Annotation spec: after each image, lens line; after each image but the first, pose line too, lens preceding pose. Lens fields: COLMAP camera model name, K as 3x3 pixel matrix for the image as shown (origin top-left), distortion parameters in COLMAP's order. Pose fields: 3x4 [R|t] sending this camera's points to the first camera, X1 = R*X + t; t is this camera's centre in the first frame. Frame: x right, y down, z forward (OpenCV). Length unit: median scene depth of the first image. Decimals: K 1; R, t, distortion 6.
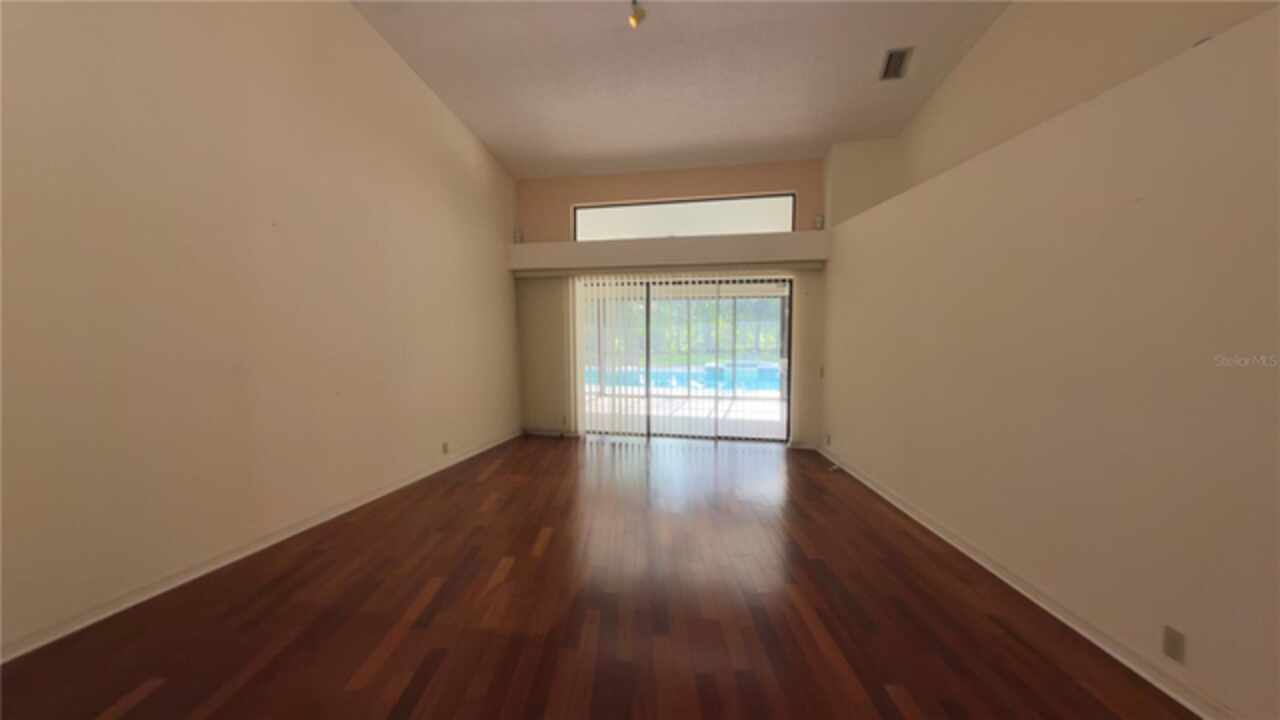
lens RADIAL K [[511.0, 0, 632.1], [0, 511.0, 359.0], [0, 0, 1]] dist [-0.000007, 0.000333]
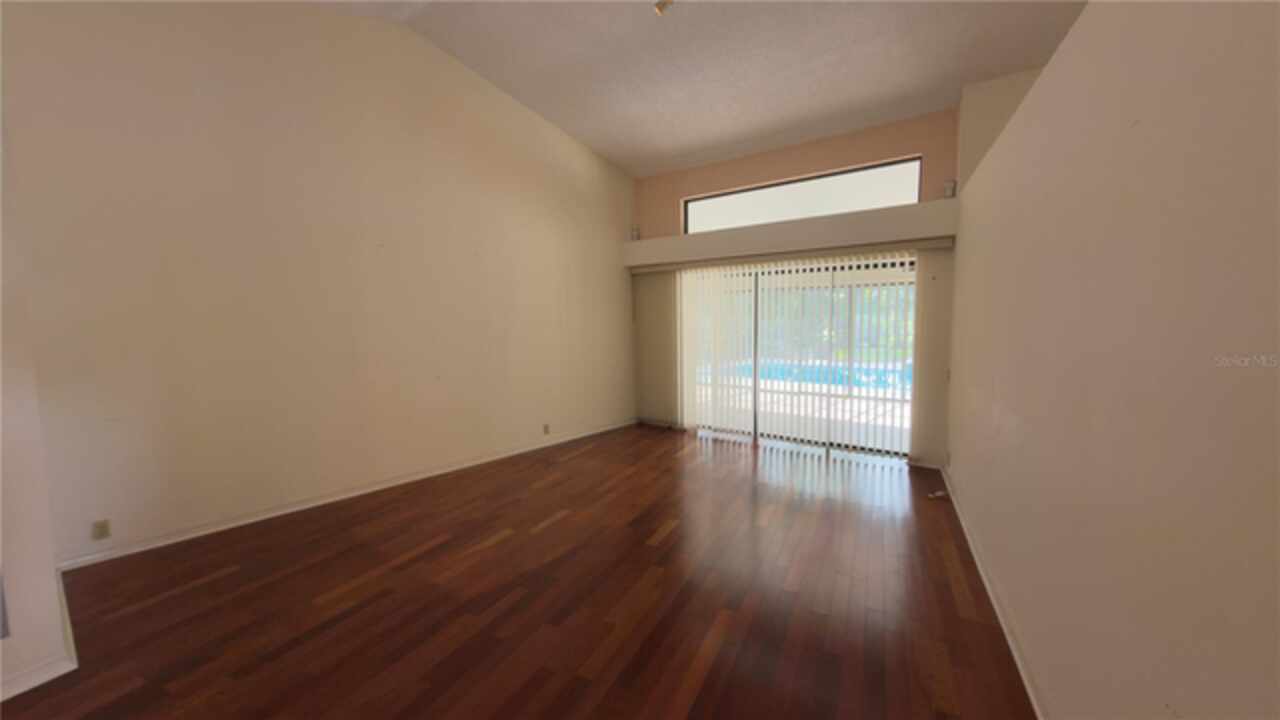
lens RADIAL K [[511.0, 0, 631.9], [0, 511.0, 362.2], [0, 0, 1]] dist [-0.000007, 0.000333]
pose [[0.903207, 0.027956, -0.428293, 0.231965], [-0.015722, 0.999362, 0.032075, -0.011714], [0.428916, -0.022236, 0.903071, 0.048274]]
